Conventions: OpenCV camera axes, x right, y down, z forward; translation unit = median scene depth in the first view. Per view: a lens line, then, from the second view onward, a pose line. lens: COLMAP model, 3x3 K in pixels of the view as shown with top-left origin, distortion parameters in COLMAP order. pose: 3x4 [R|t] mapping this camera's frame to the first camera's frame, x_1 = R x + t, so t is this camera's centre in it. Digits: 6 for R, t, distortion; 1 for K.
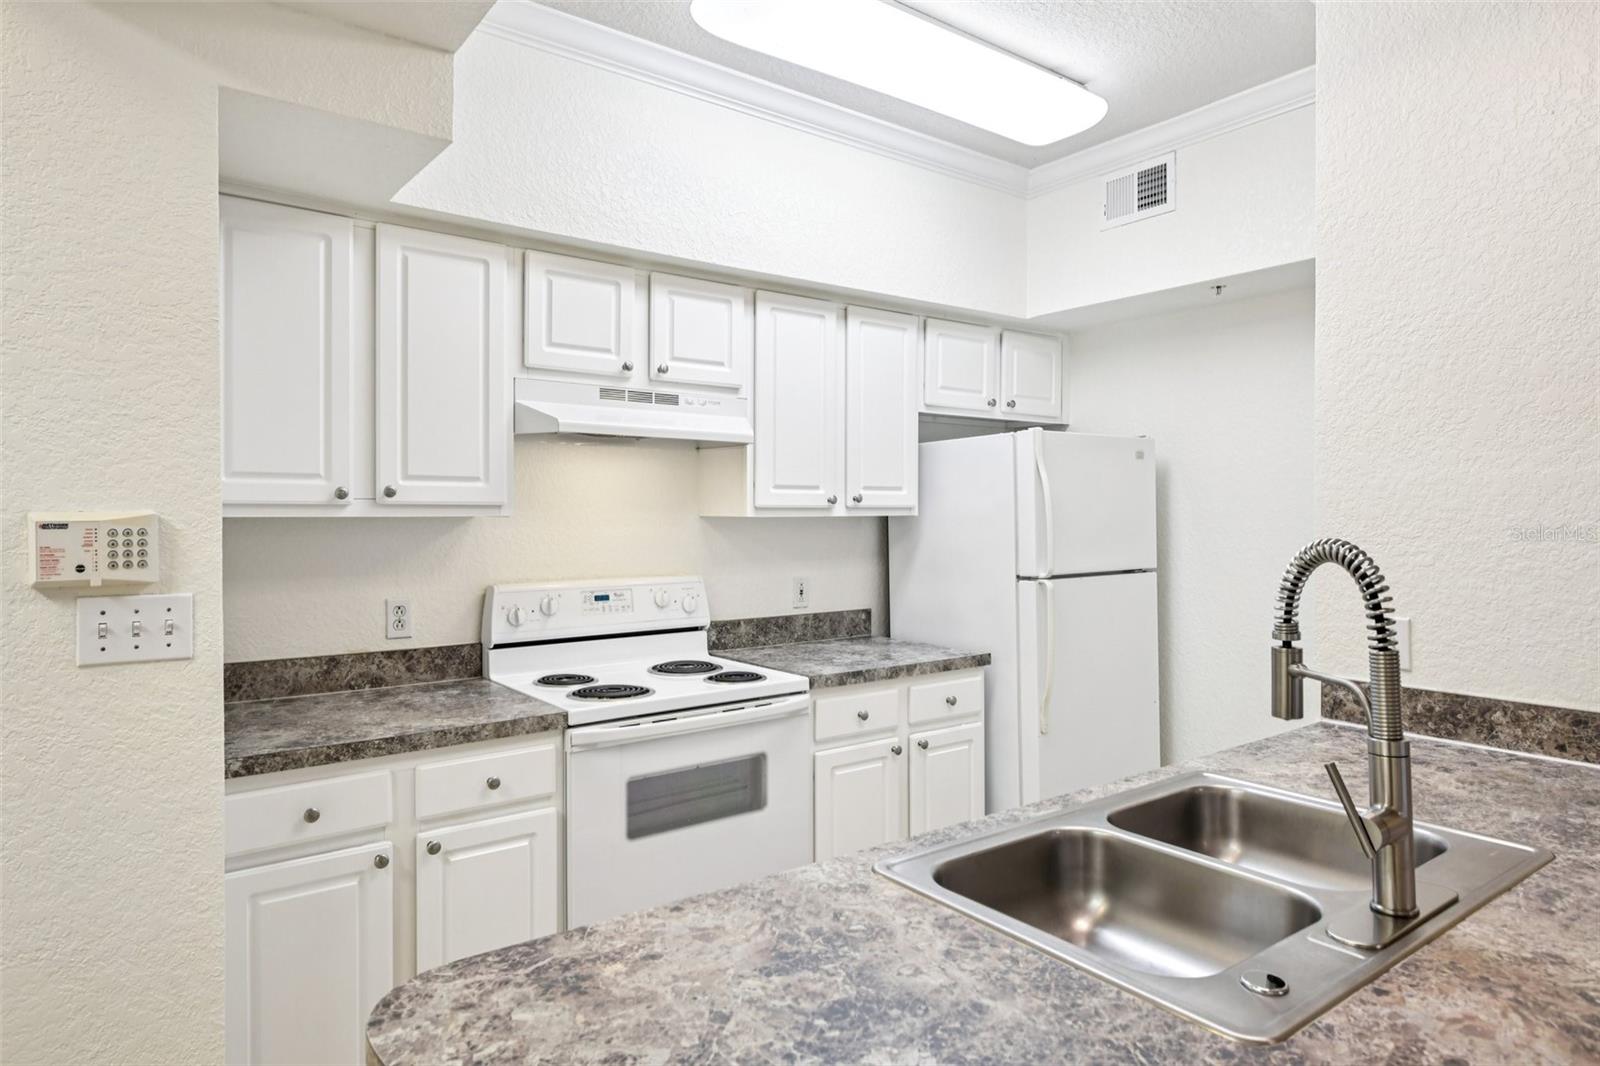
lens RADIAL K [[944.9, 0, 801.0], [0, 944.9, 522.6], [0, 0, 1]] dist [-0.001443, -0.000582]
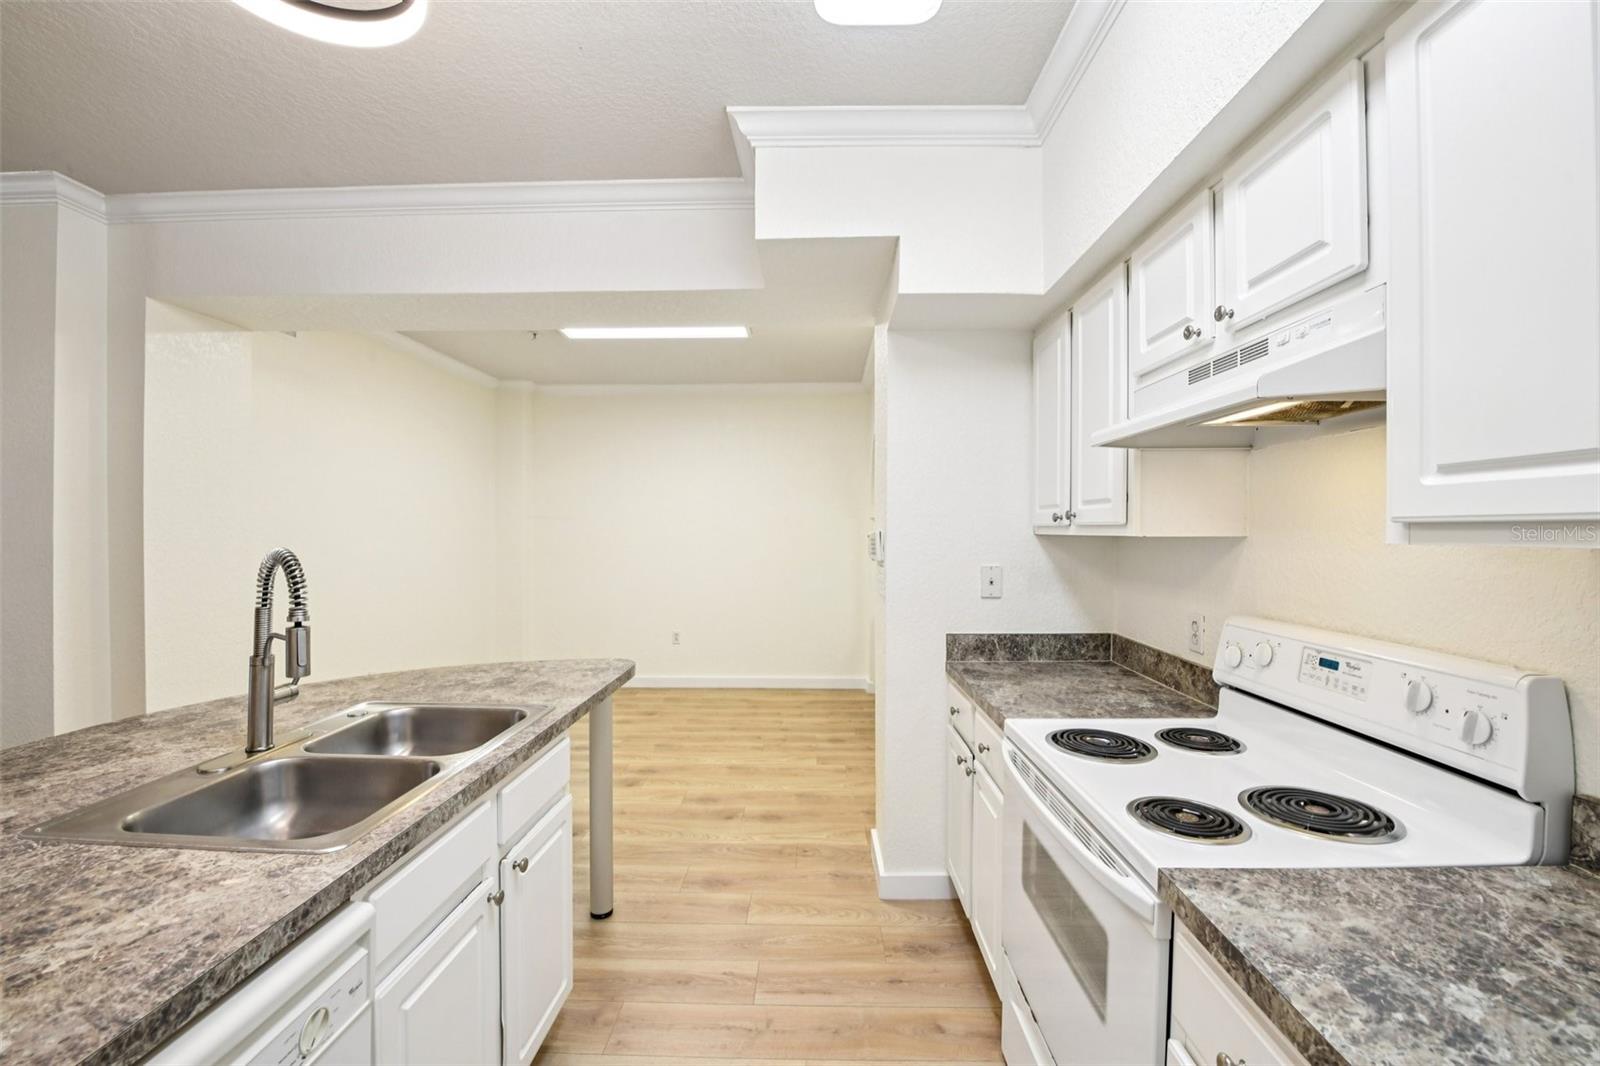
lens RADIAL K [[640.7, 0, 805.6], [0, 640.7, 534.8], [0, 0, 1]] dist [-0.021638, -0.000679]
pose [[-0.617883, 0.005674, -0.786250, 0.382619], [-0.010394, 0.999828, 0.015384, -0.013280], [0.786202, 0.017678, -0.617717, 1.059418]]
